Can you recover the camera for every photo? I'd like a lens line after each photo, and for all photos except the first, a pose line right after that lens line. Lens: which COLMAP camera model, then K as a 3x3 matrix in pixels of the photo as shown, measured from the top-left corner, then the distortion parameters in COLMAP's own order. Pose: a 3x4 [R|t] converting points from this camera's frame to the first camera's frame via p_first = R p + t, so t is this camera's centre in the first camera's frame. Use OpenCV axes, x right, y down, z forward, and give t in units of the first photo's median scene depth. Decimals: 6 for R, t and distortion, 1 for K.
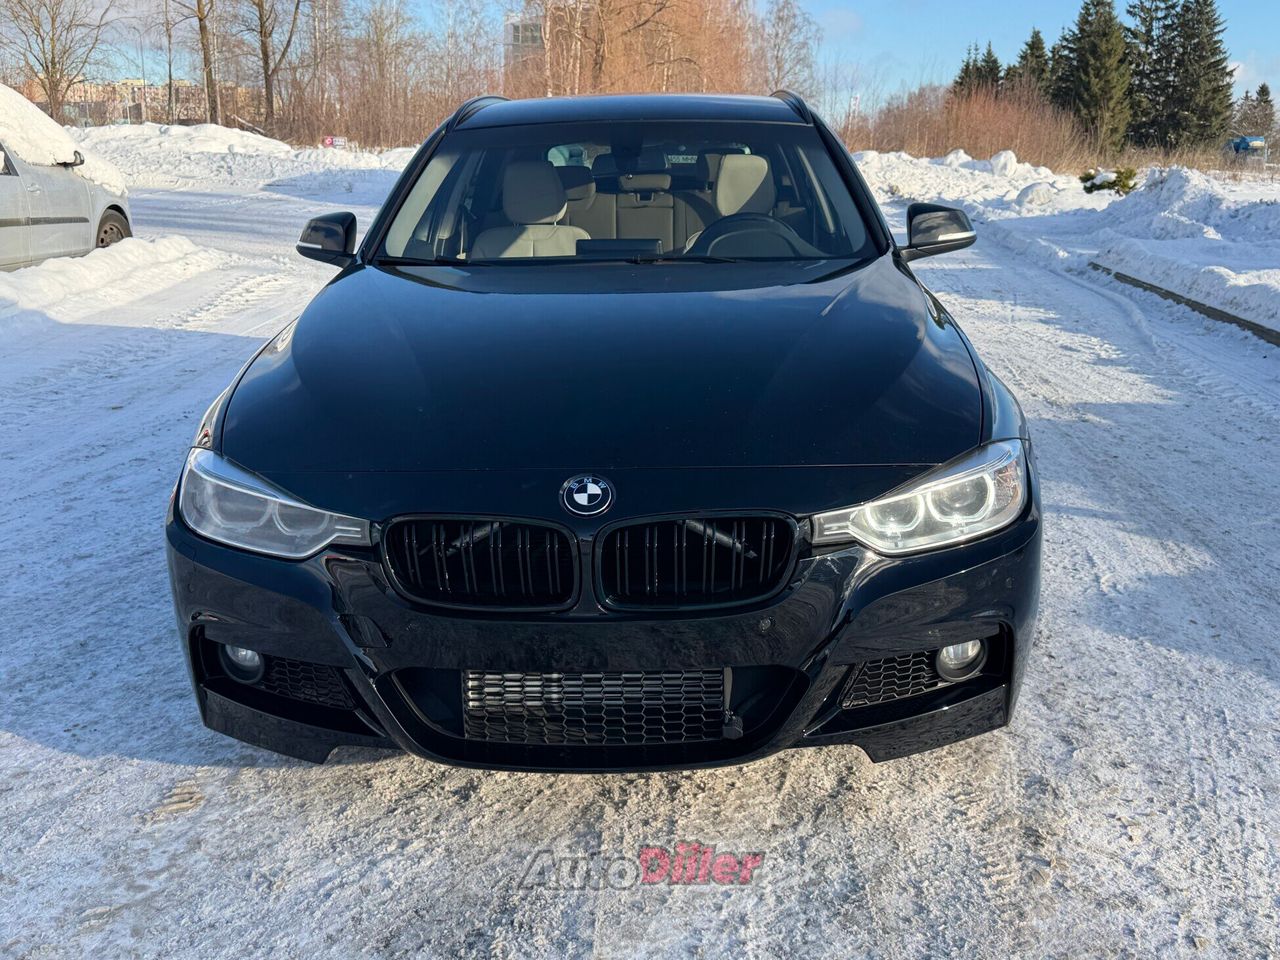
lens RADIAL K [[1255.1, 0, 638.7], [0, 1255.1, 469.6], [0, 0, 1]] dist [0.008668, 0.000000]
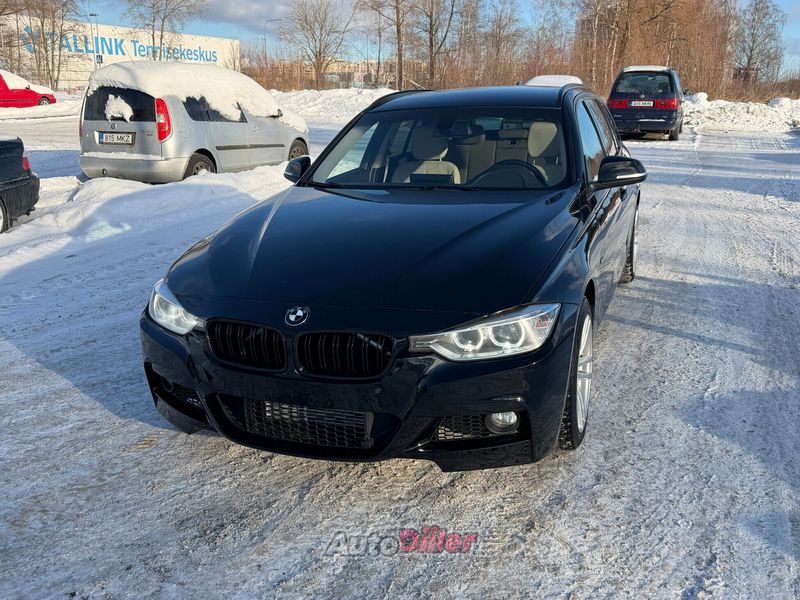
lens RADIAL K [[738.1, 0, 402.9], [0, 738.1, 295.5], [0, 0, 1]] dist [0.006915, 0.000000]
pose [[0.948731, 0.070893, -0.308032, 0.380680], [-0.066616, 0.997480, 0.024394, -0.041246], [0.308986, -0.002623, 0.951063, -0.042287]]
